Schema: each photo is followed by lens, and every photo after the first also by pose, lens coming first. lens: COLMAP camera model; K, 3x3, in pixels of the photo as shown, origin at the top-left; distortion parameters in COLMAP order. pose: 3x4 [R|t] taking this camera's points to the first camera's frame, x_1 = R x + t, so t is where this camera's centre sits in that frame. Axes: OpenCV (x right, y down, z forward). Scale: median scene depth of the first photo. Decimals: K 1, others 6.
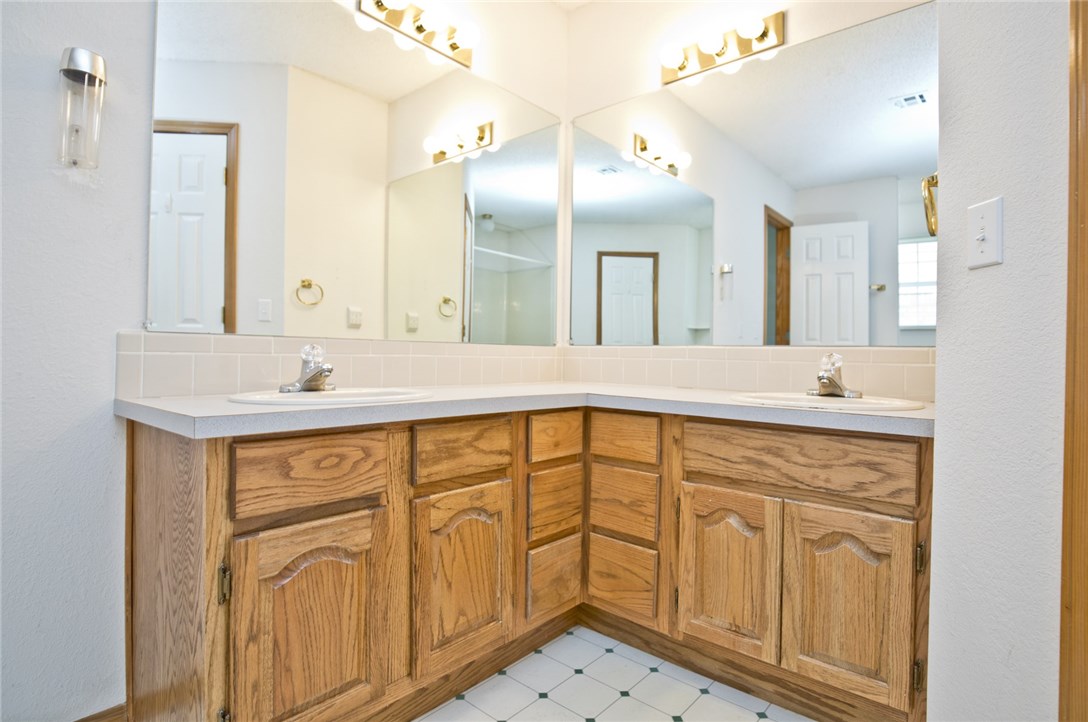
lens RADIAL K [[559.5, 0, 545.1], [0, 559.5, 359.8], [0, 0, 1]] dist [-0.030968, -0.000639]
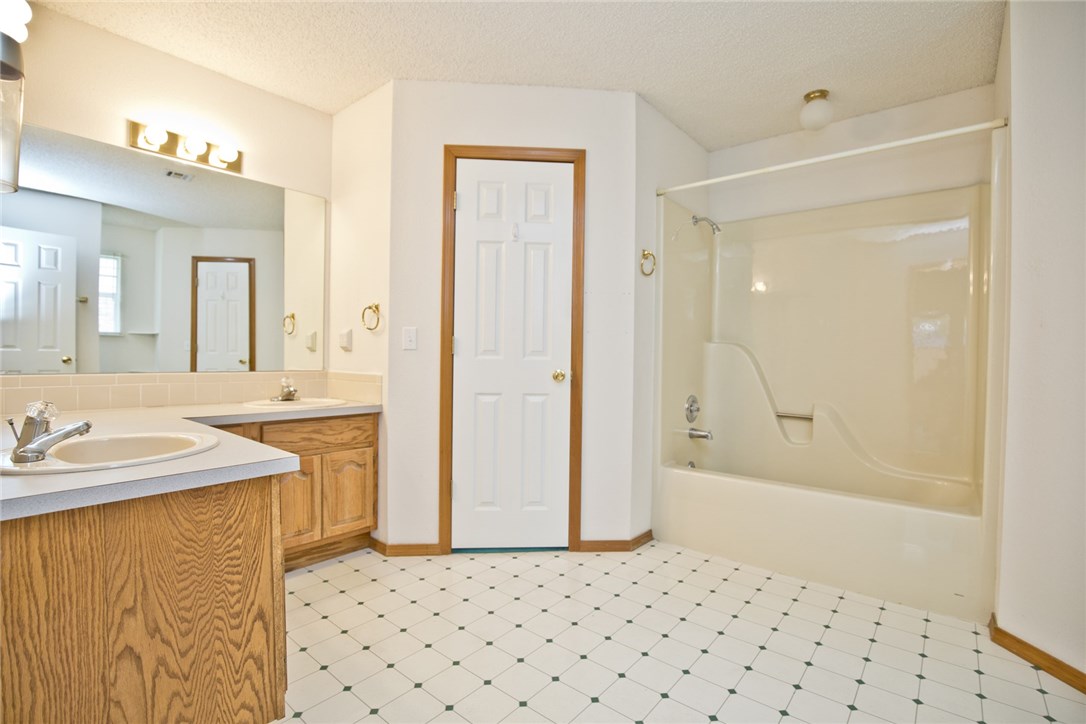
lens RADIAL K [[499.7, 0, 544.4], [0, 499.7, 358.3], [0, 0, 1]] dist [-0.028800, 0.002480]
pose [[-0.008461, -0.026597, 0.999610, -1.362098], [-0.009832, 0.999600, 0.026514, -0.149628], [-0.999916, -0.009604, -0.008719, 0.223833]]
